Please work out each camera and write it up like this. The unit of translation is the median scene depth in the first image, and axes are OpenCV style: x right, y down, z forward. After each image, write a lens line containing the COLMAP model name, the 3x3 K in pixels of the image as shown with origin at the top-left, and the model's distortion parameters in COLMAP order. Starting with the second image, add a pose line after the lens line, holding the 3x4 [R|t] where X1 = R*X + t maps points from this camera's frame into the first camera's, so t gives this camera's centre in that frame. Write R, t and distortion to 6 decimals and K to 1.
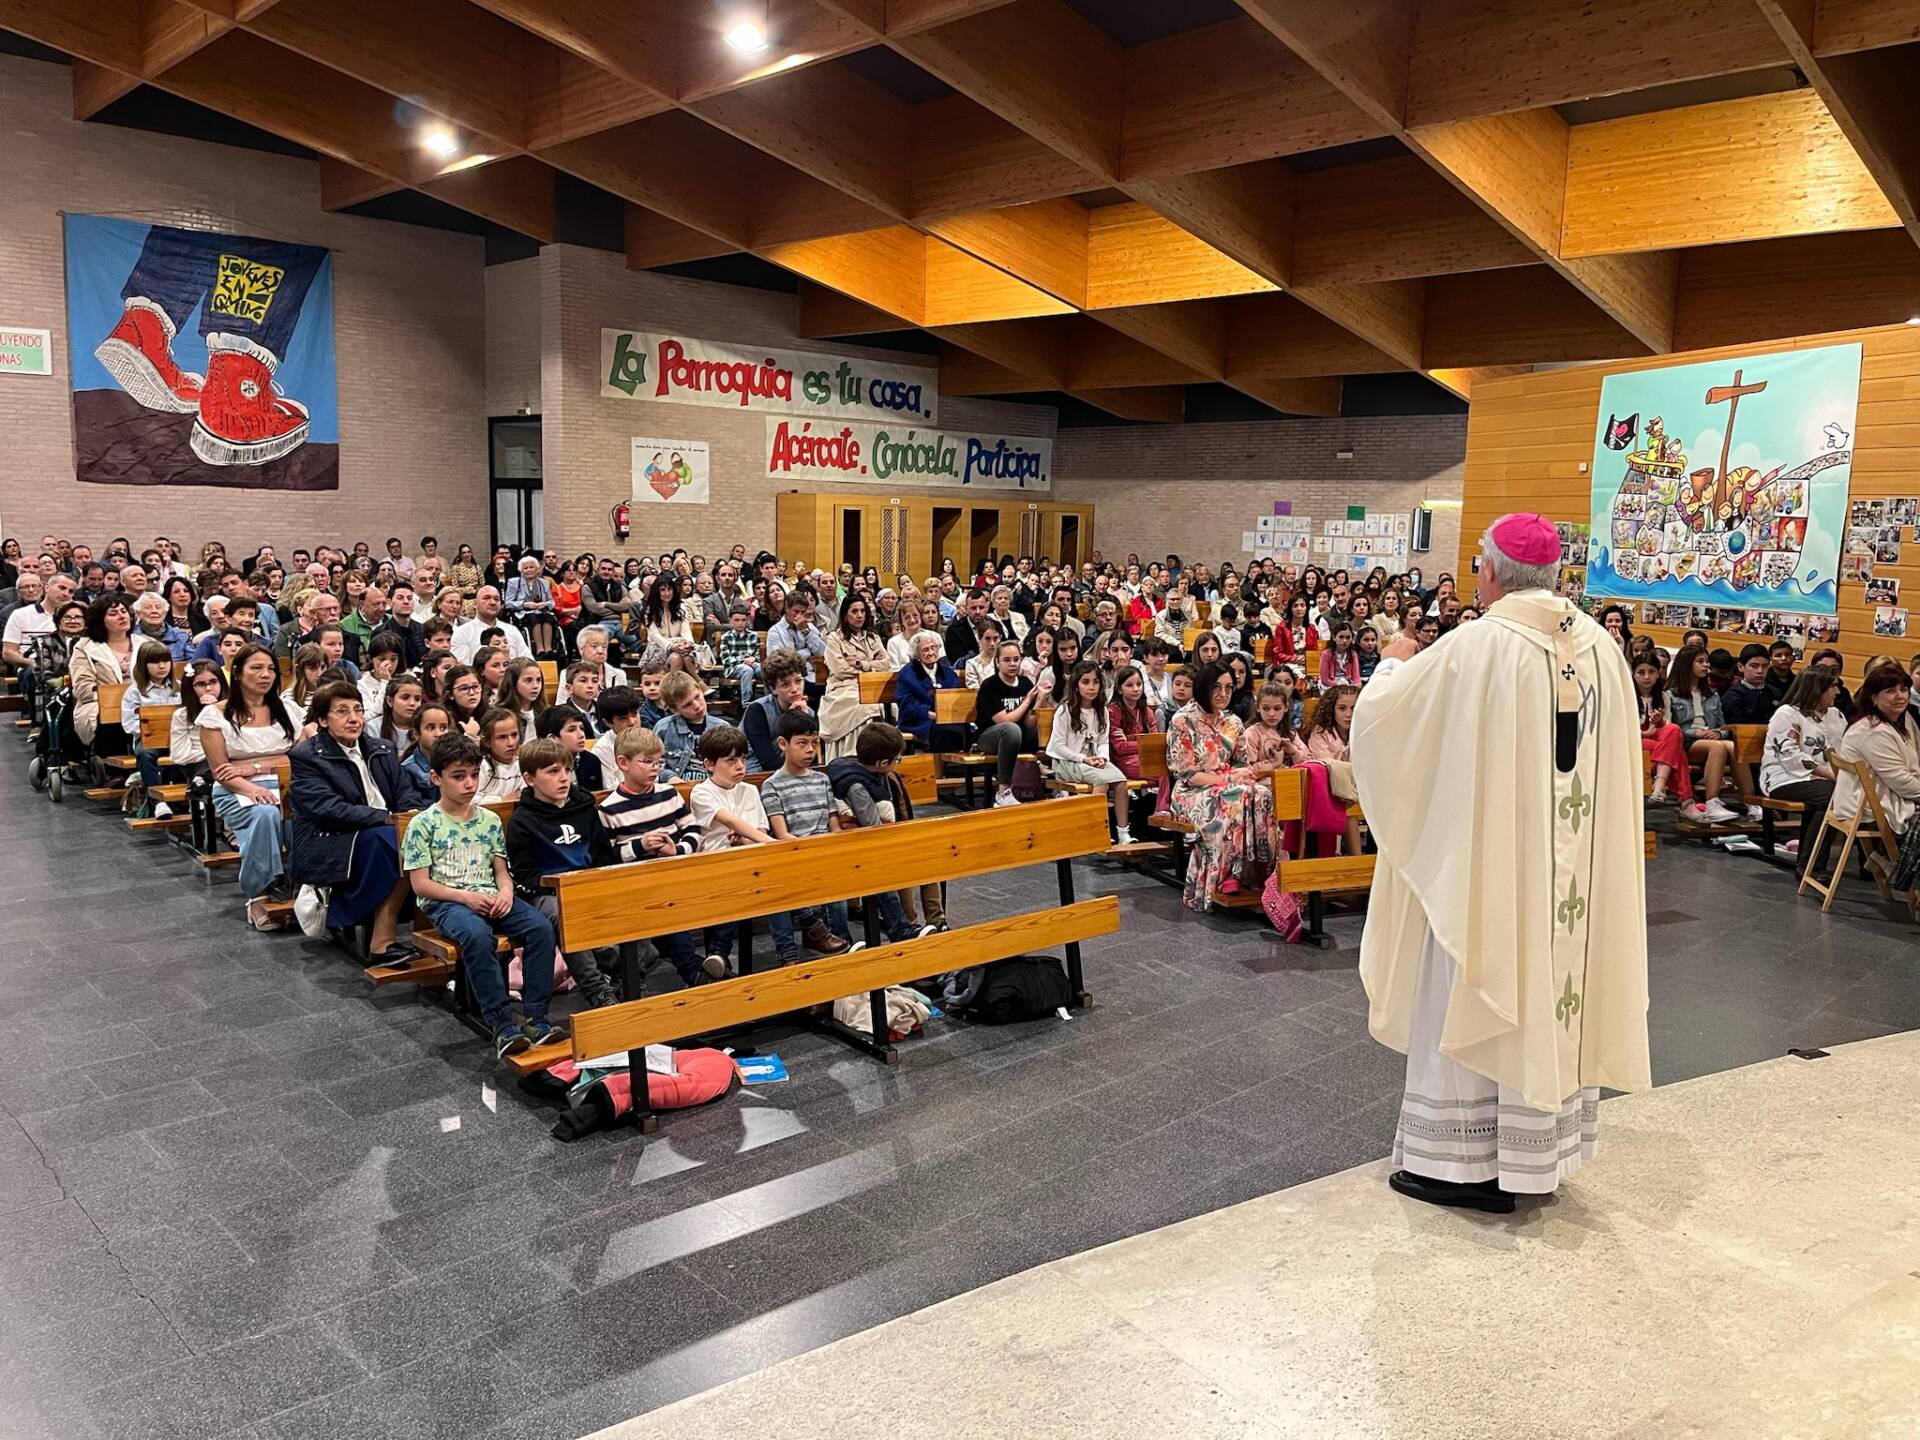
lens RADIAL K [[1453.0, 0, 964.3], [0, 1453.0, 710.1], [0, 0, 1]] dist [0.064699, -0.089046]
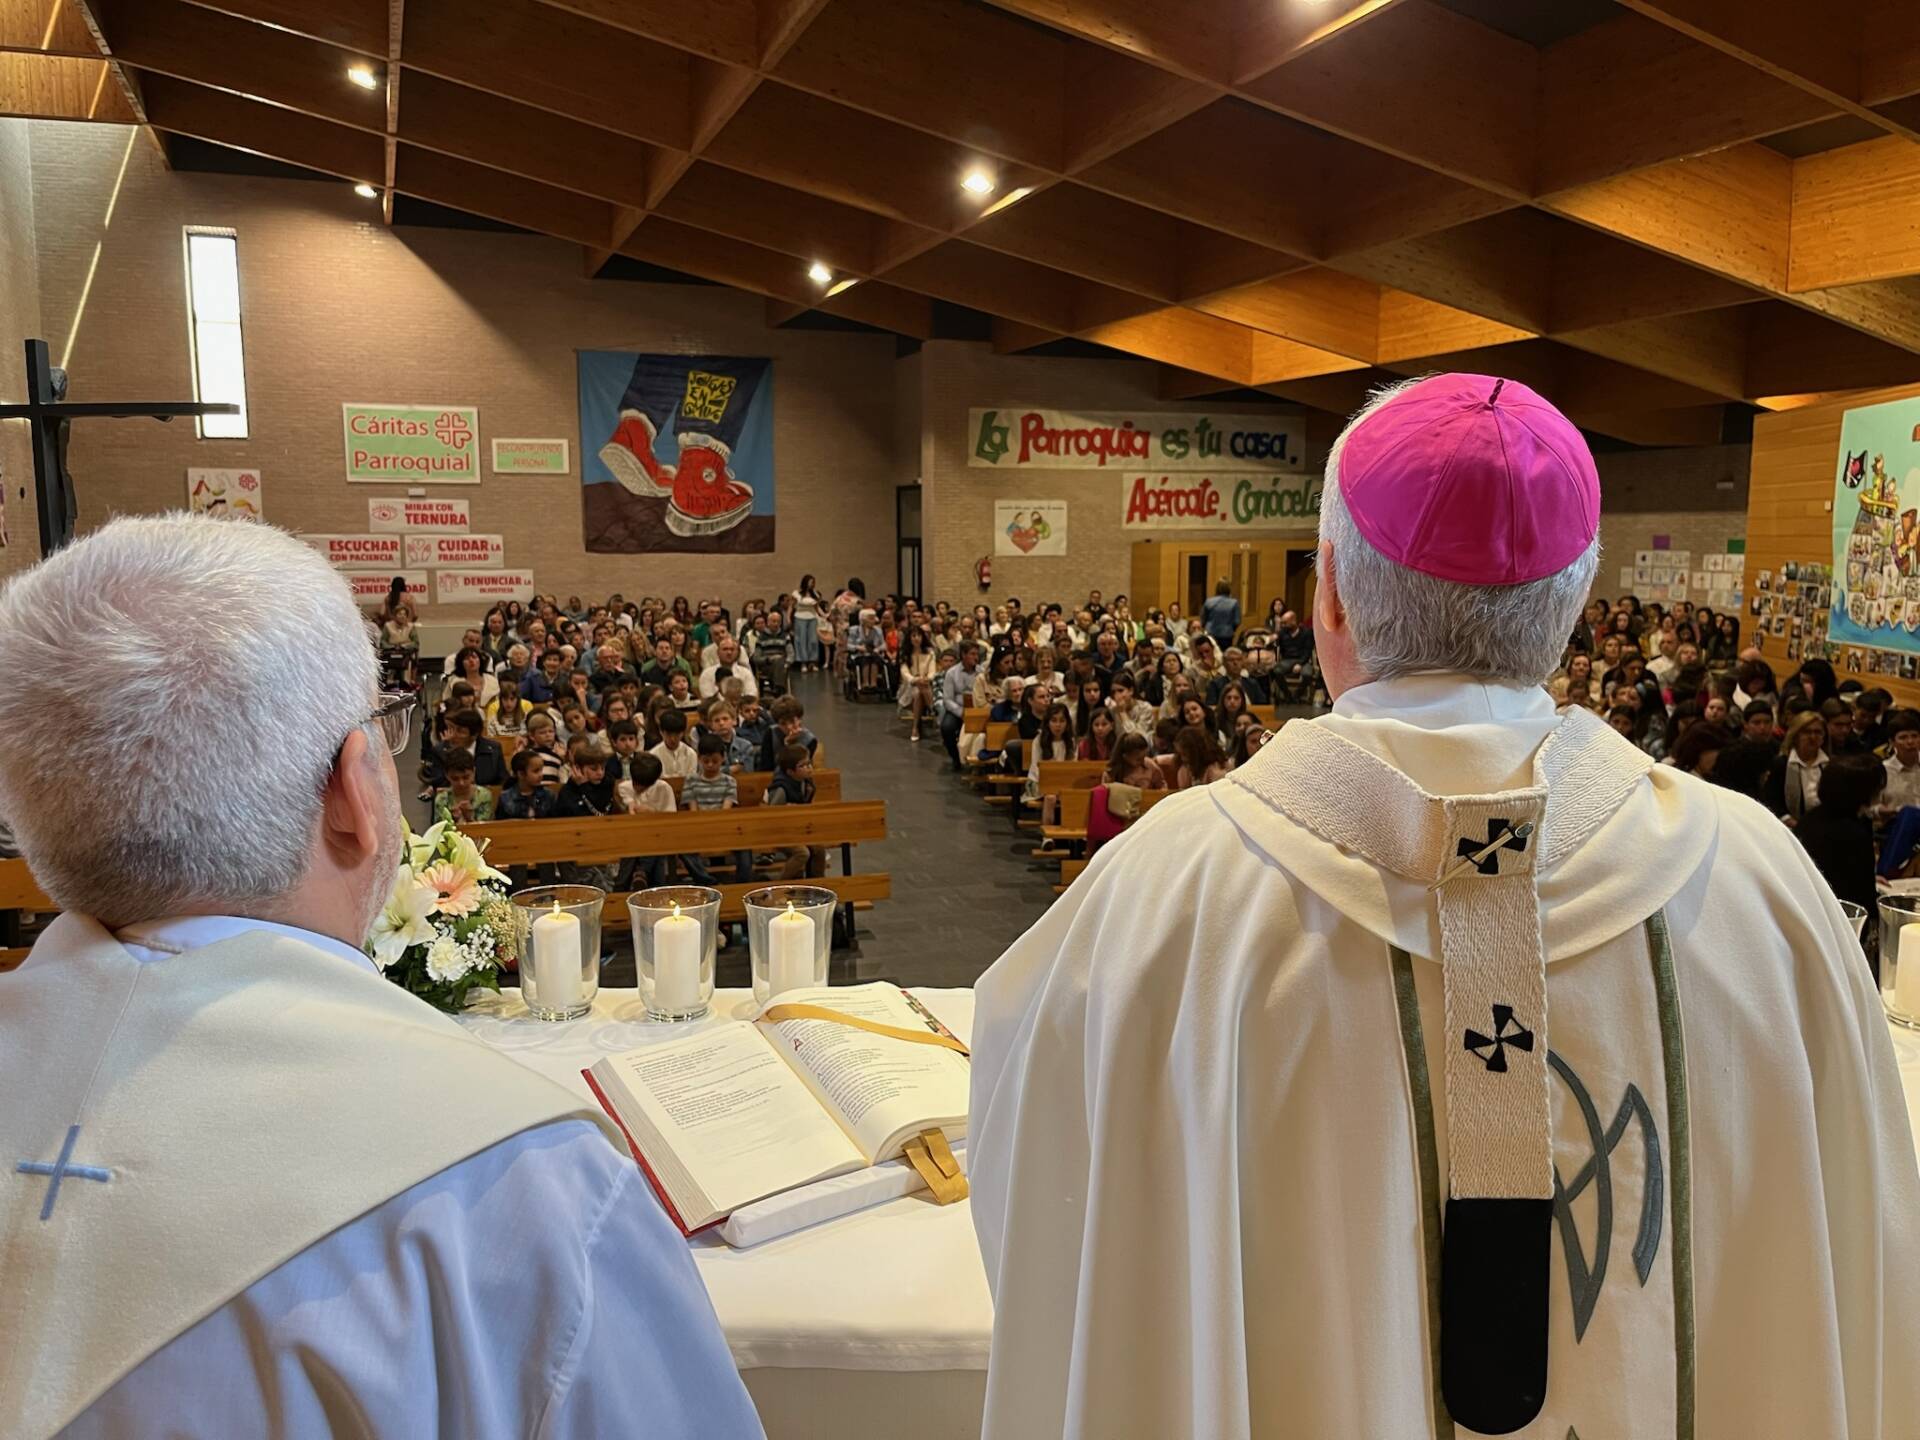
lens RADIAL K [[1482.4, 0, 945.5], [0, 1482.4, 718.4], [0, 0, 1]] dist [0.088546, -0.122834]
pose [[0.916358, 0.021298, -0.399794, 0.210386], [-0.027371, 0.999580, -0.009487, -0.002095], [0.399424, 0.019636, 0.916556, -0.088418]]
